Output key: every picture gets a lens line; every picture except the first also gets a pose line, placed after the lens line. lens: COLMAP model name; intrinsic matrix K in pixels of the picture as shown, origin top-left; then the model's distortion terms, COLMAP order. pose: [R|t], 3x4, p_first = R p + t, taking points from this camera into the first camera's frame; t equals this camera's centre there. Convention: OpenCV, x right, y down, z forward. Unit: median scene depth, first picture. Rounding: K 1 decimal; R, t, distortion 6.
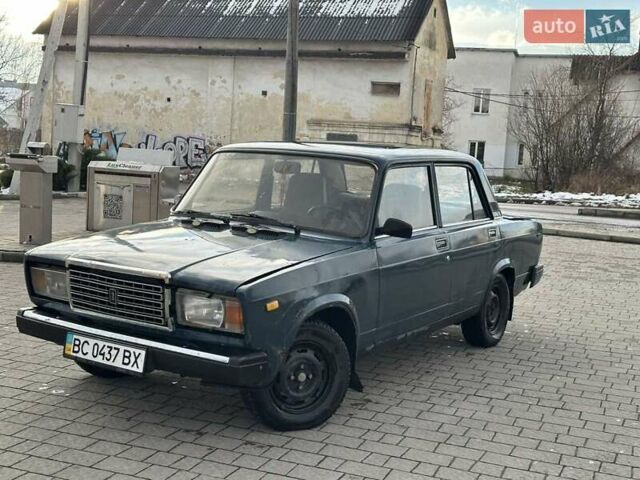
lens RADIAL K [[897.9, 0, 315.9], [0, 897.9, 237.9], [0, 0, 1]] dist [0.166703, -0.224982]
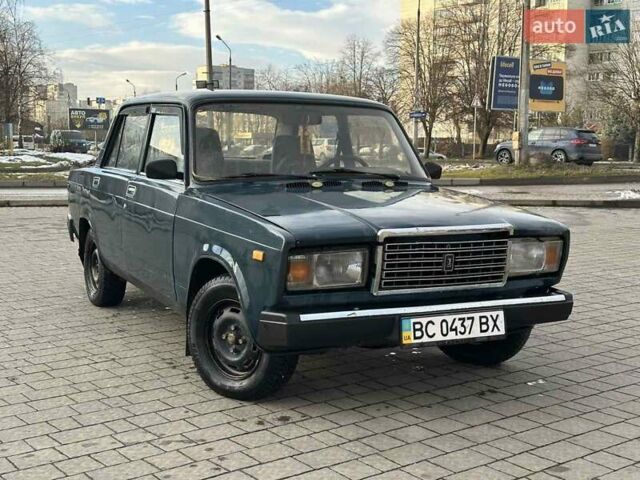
lens RADIAL K [[897.9, 0, 315.9], [0, 897.9, 237.9], [0, 0, 1]] dist [0.166703, -0.224982]
pose [[0.489178, -0.134273, 0.861786, -0.965692], [0.115355, 0.989359, 0.088670, -0.043834], [-0.864522, 0.056036, 0.499462, 0.654785]]
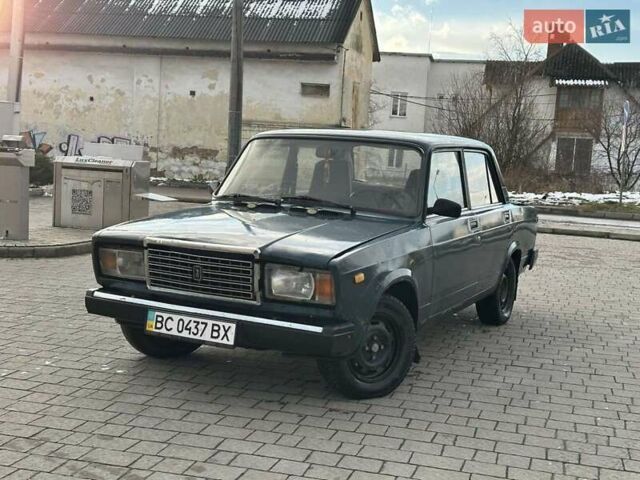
lens RADIAL K [[902.6, 0, 333.2], [0, 902.6, 239.2], [0, 0, 1]] dist [0.140902, -0.083023]
pose [[0.992378, -0.013002, 0.122547, -0.188143], [0.013476, 0.999905, -0.003037, 0.030133], [-0.122495, 0.004665, 0.992458, -0.038698]]
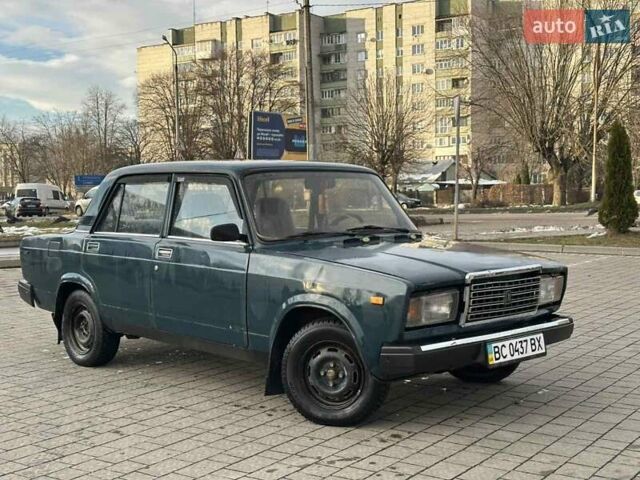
lens RADIAL K [[899.4, 0, 324.7], [0, 899.4, 241.6], [0, 0, 1]] dist [0.154553, -0.127230]
pose [[0.211080, -0.105588, 0.971749, -1.240018], [0.143078, 0.986778, 0.076142, -0.105435], [-0.966941, 0.122964, 0.223396, 0.920609]]
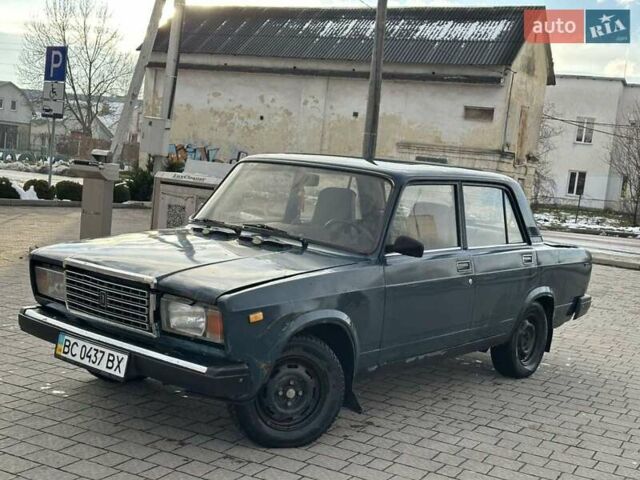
lens RADIAL K [[896.8, 0, 321.5], [0, 896.8, 250.9], [0, 0, 1]] dist [0.172034, -0.266550]
pose [[0.993330, 0.050396, -0.103709, 0.108155], [-0.051573, 0.998631, -0.008698, 0.008176], [0.103129, 0.013989, 0.994570, 0.038172]]
